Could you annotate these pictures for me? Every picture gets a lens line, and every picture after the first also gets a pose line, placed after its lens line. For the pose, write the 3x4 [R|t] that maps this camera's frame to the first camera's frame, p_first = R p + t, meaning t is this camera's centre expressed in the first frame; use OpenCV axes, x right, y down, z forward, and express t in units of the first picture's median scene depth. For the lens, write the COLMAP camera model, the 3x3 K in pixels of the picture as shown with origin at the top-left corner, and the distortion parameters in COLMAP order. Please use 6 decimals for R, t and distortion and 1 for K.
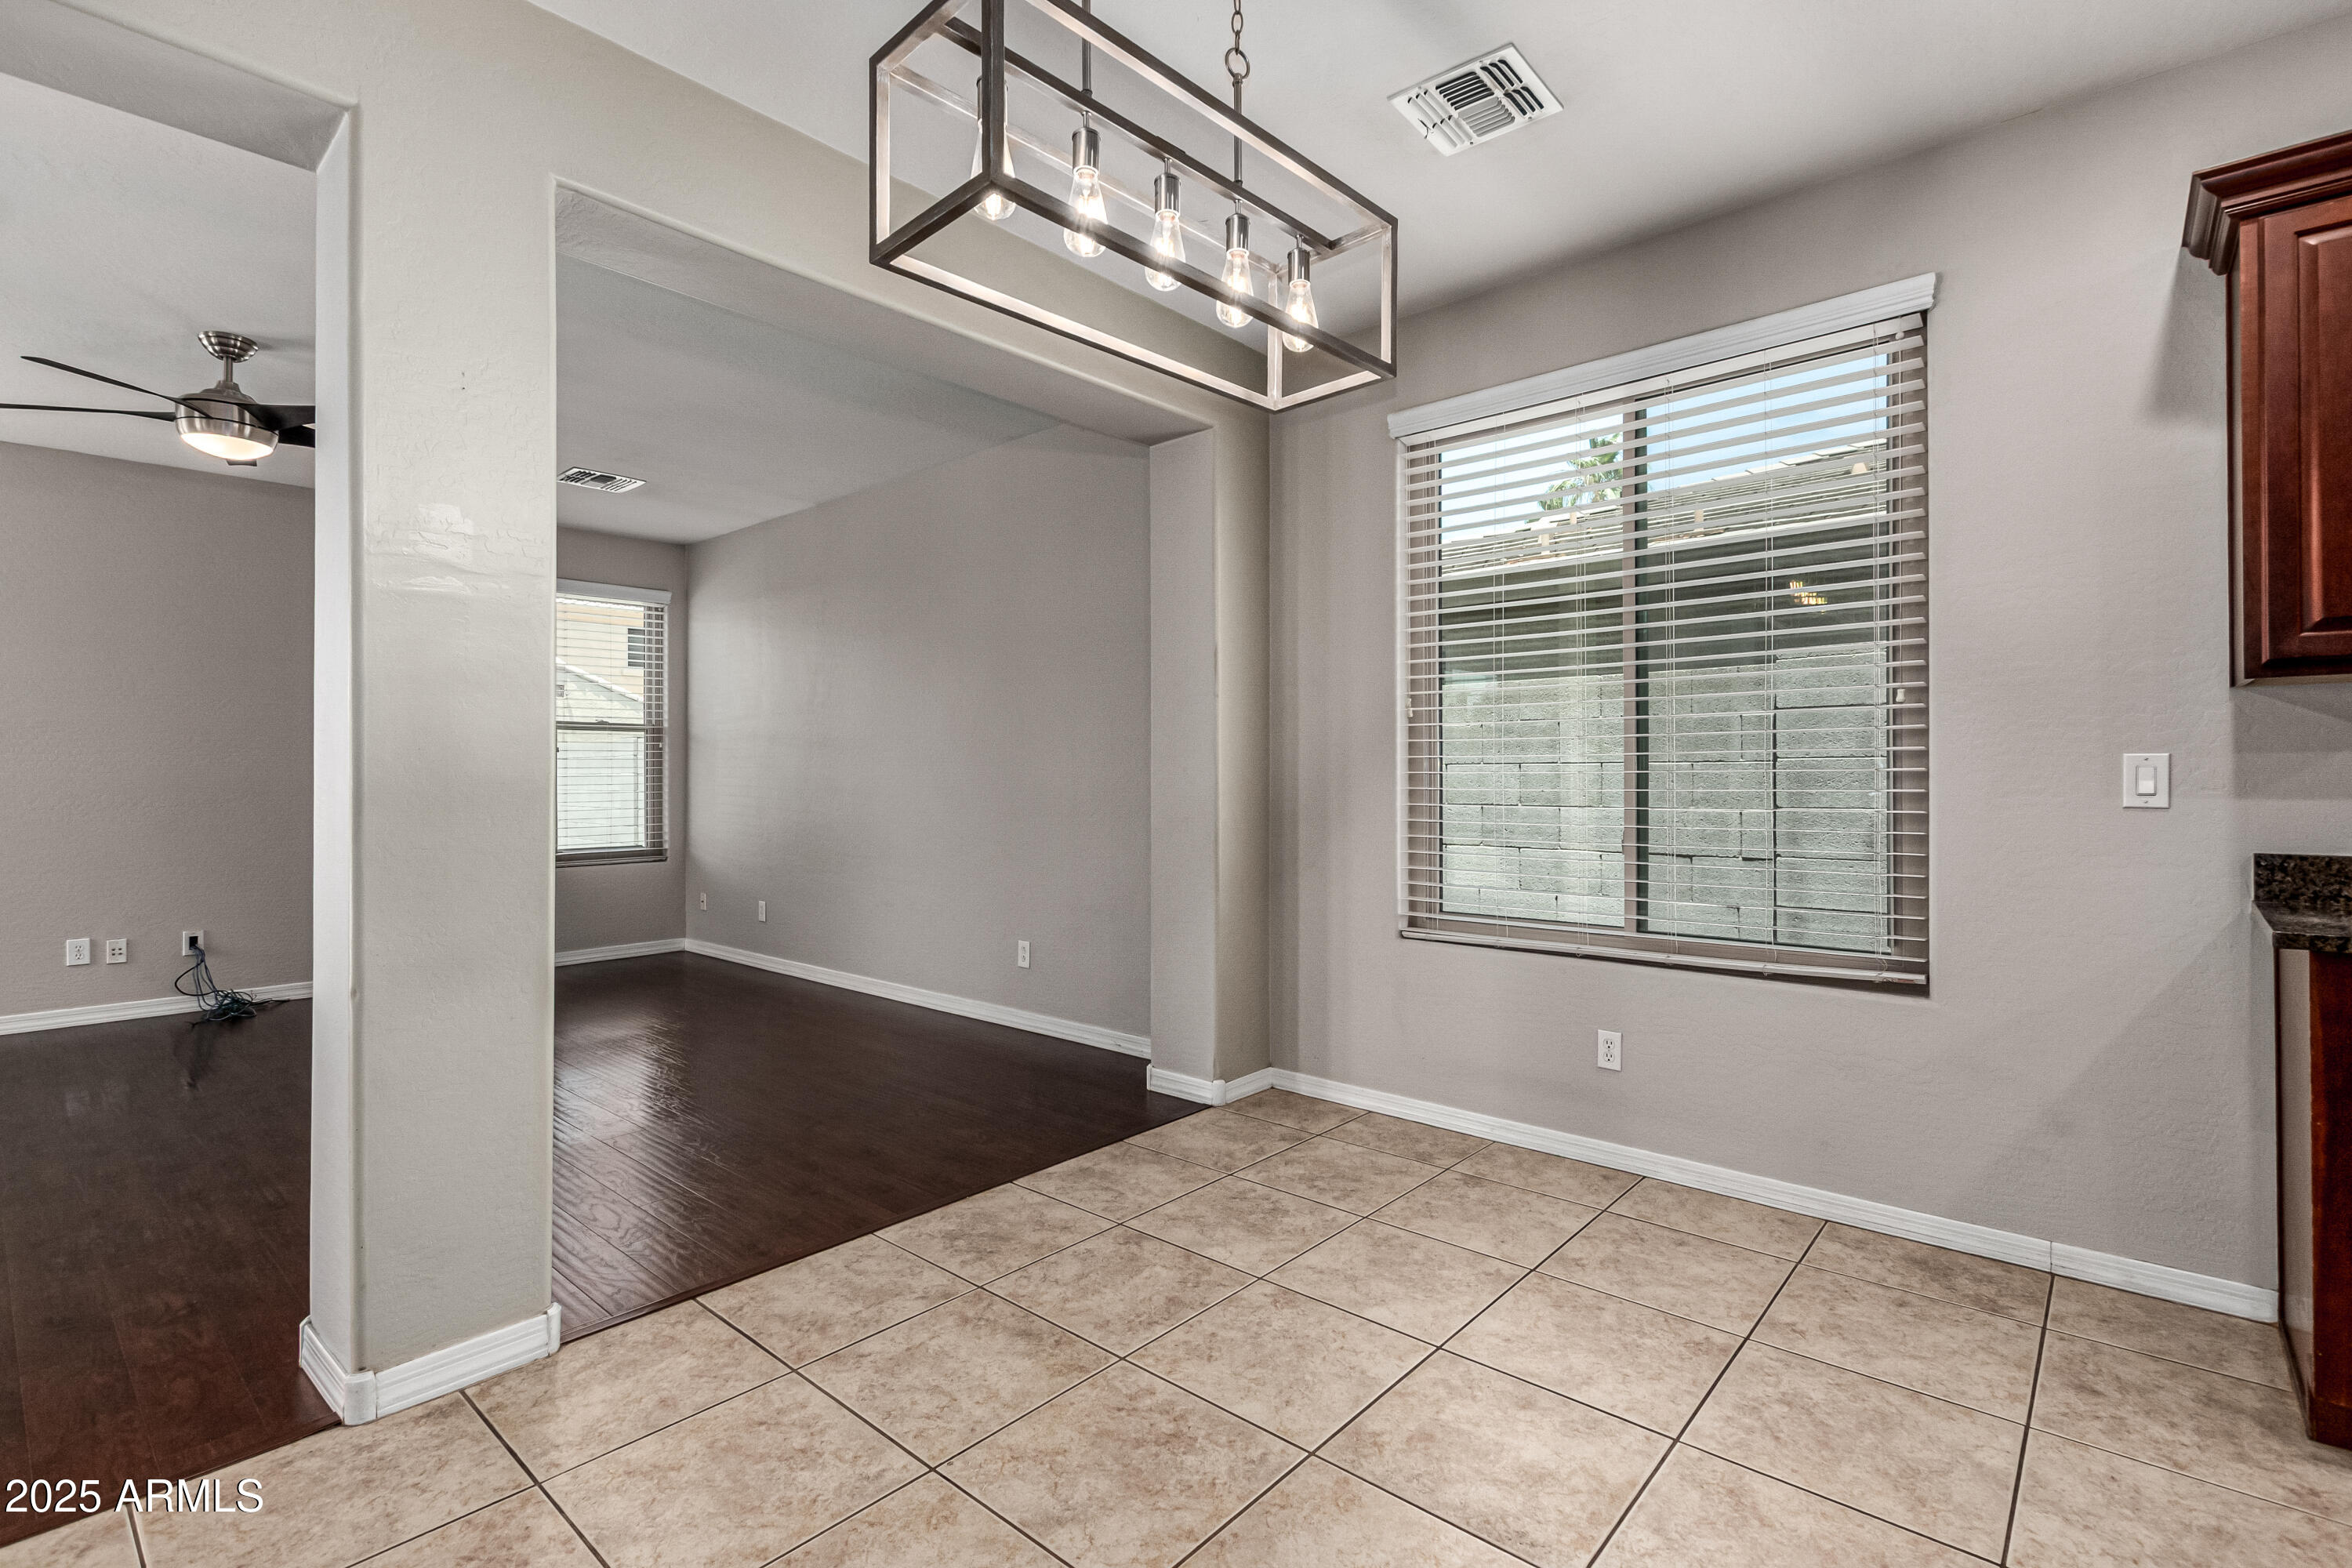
lens RADIAL K [[1082.2, 0, 1174.1], [0, 1082.2, 770.0], [0, 0, 1]] dist [0.002867, -0.000157]
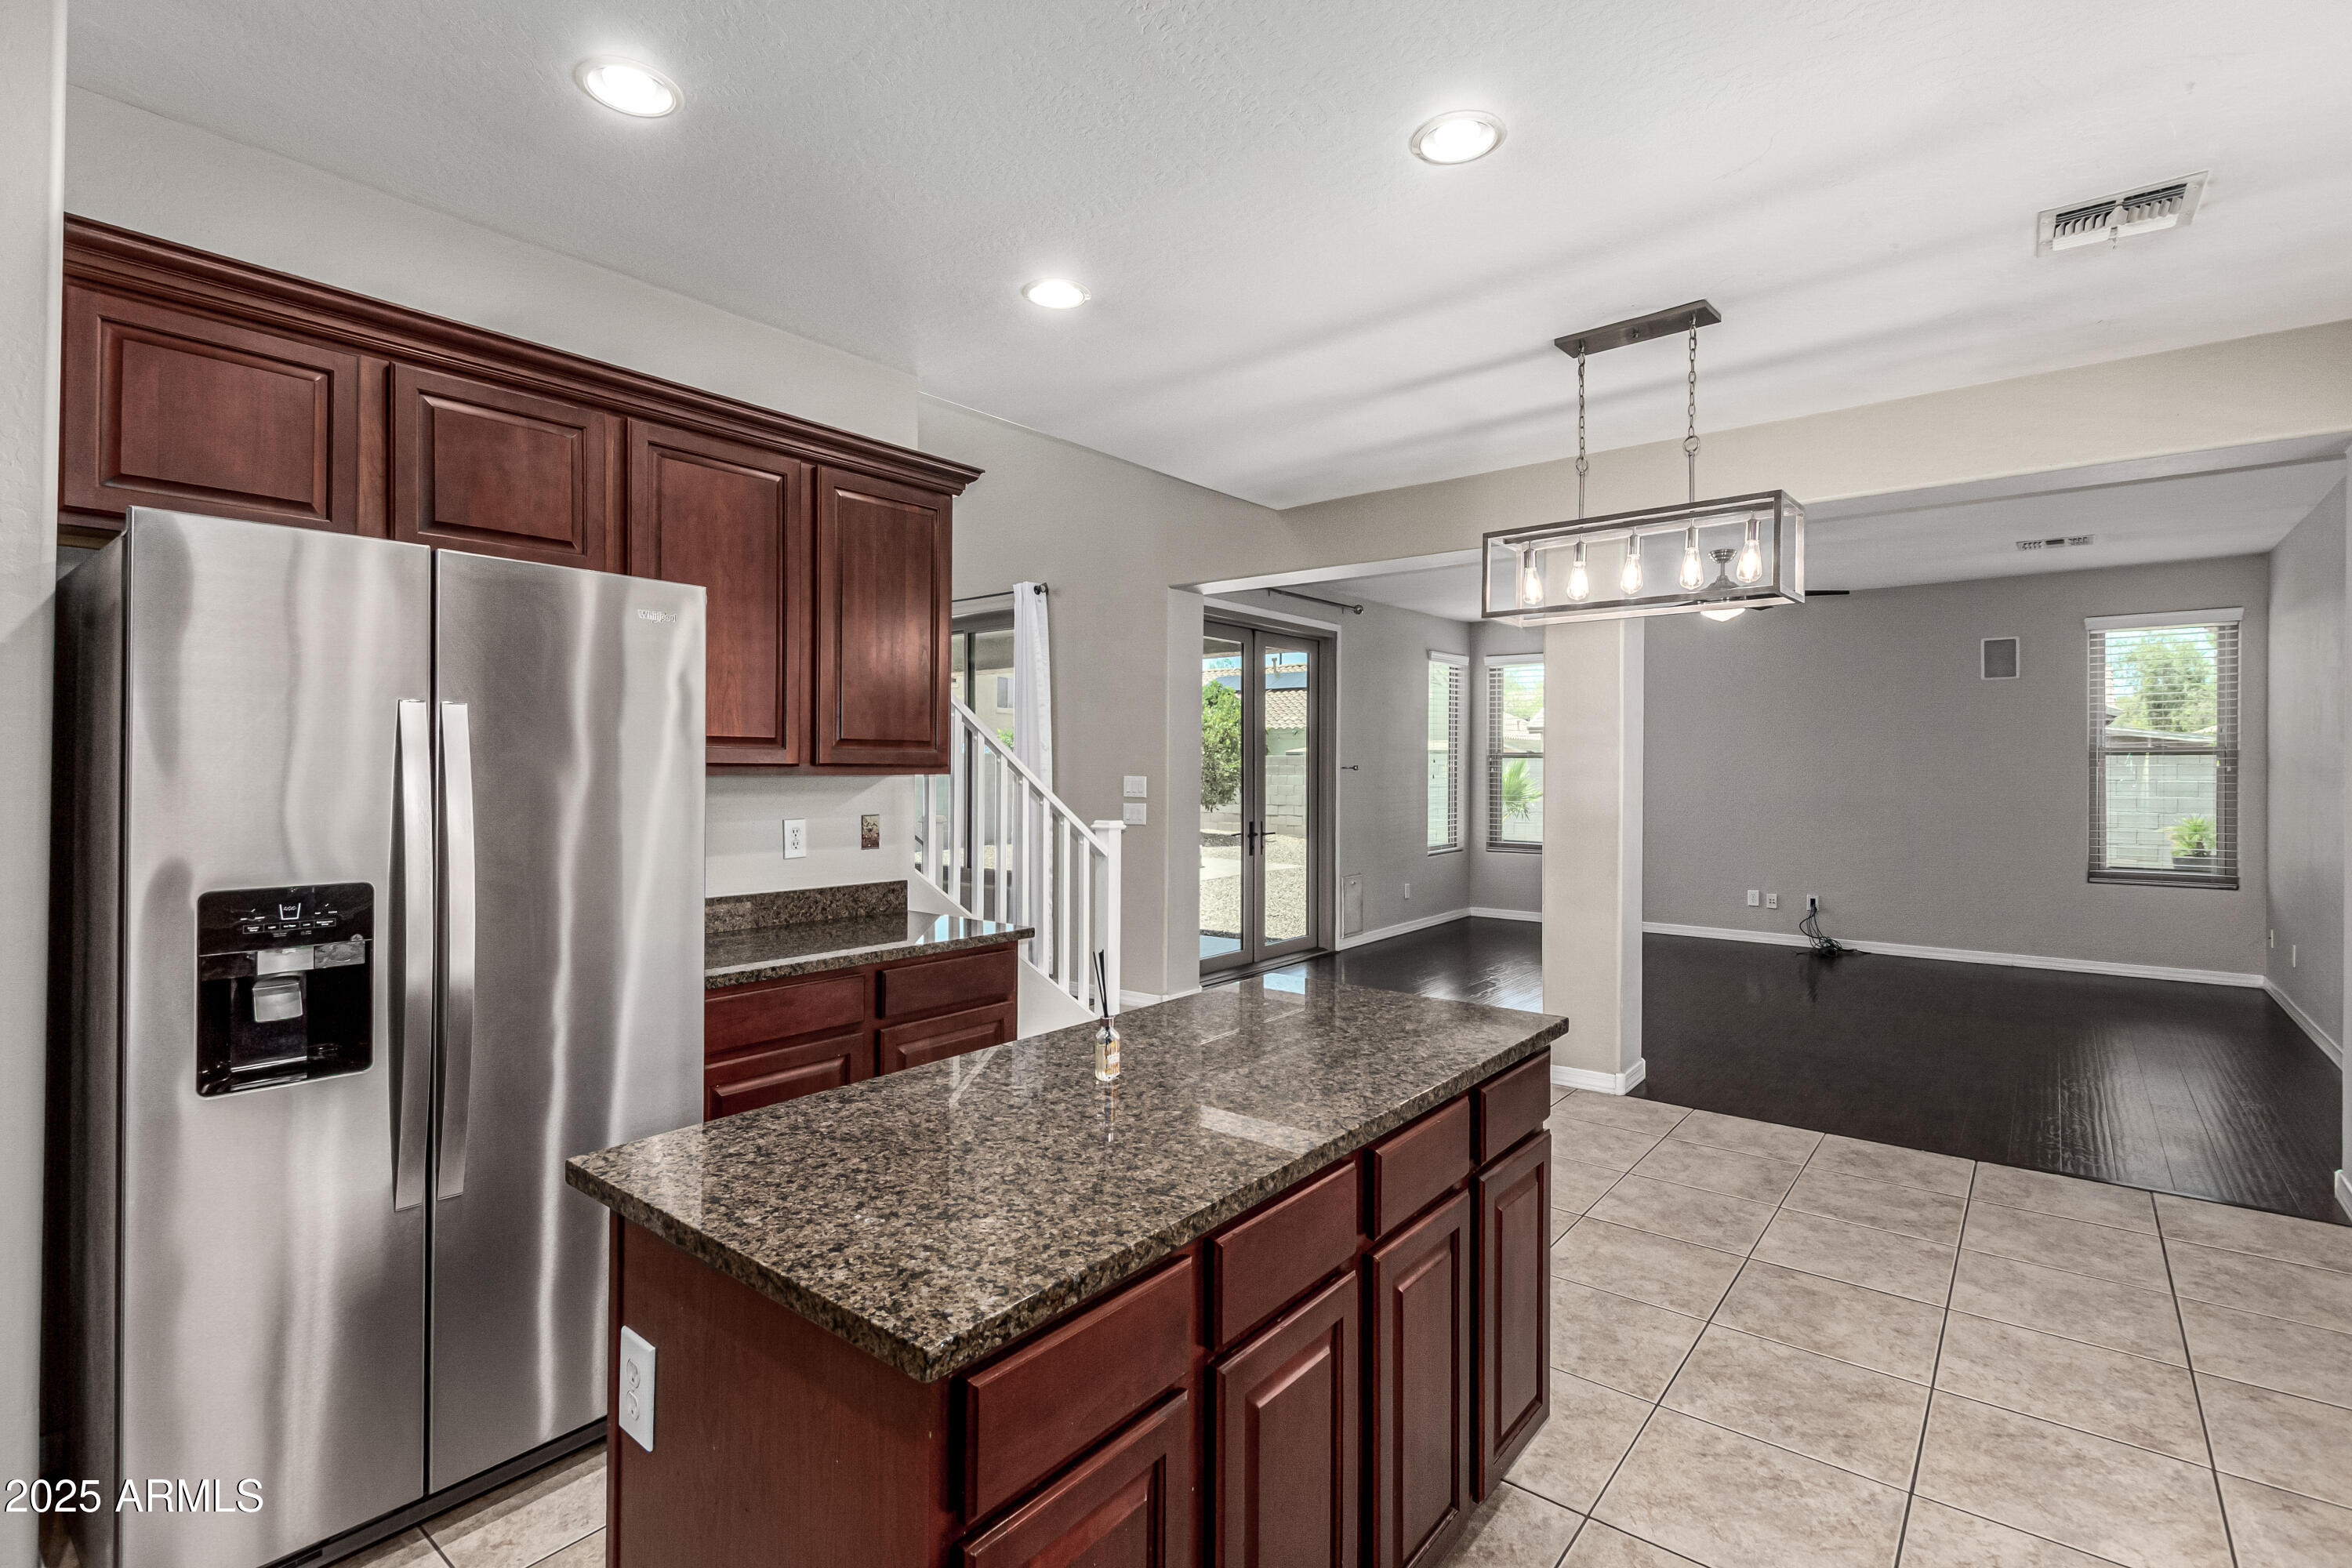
lens RADIAL K [[1082.2, 0, 1174.1], [0, 1082.2, 770.0], [0, 0, 1]] dist [0.002867, -0.000157]
pose [[0.055052, 0.005969, -0.998466, 1.183051], [0.002000, 0.999979, 0.006089, -0.081472], [0.998482, -0.002333, 0.055038, 0.031827]]
